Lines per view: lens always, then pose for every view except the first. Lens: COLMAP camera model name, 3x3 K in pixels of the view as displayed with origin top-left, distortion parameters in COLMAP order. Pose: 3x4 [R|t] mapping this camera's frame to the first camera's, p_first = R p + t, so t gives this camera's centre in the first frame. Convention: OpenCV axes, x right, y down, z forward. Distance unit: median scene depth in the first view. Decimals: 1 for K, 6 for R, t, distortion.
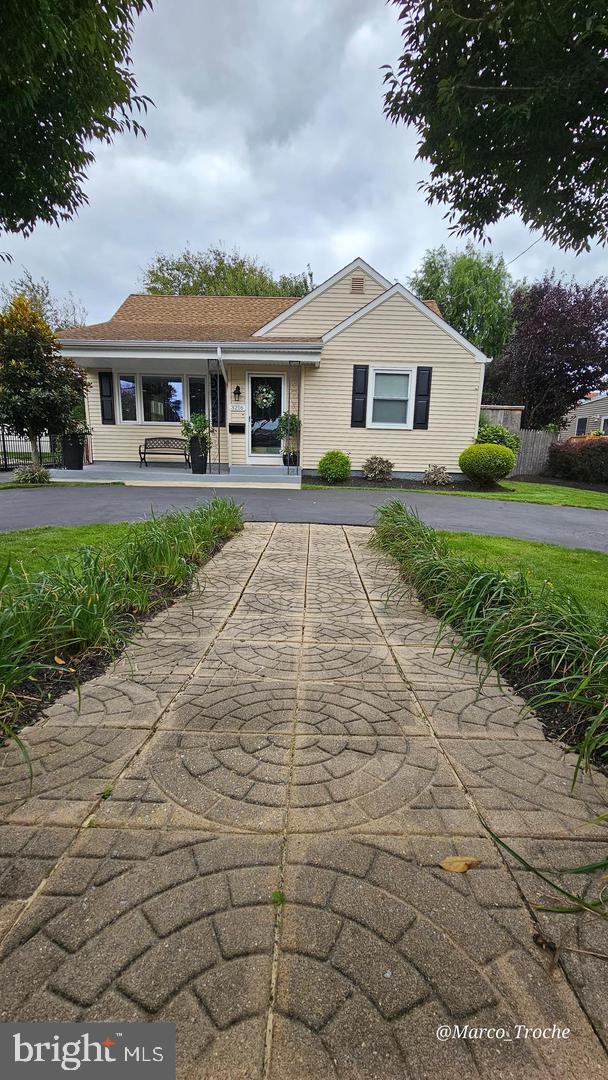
lens RADIAL K [[442.3, 0, 304.0], [0, 442.3, 540.0], [0, 0, 1]] dist [-0.000302, 0.000028]
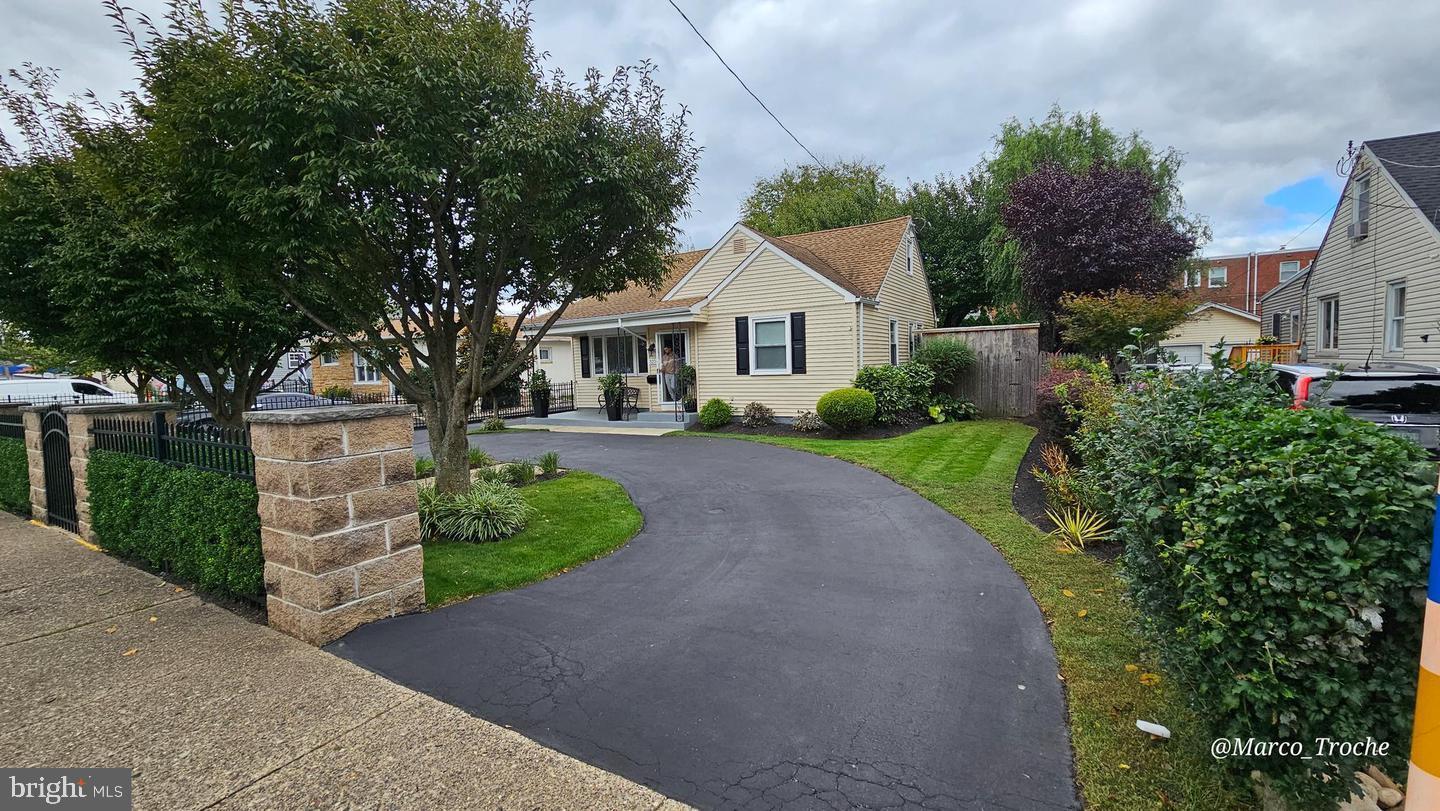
lens RADIAL K [[589.7, 0, 720.0], [0, 589.7, 405.5], [0, 0, 1]] dist [-0.000302, 0.000028]
pose [[0.853489, -0.015666, -0.520876, 0.794094], [-0.052532, 0.991870, -0.115910, -0.021143], [0.518457, 0.126290, 0.845726, -0.181121]]
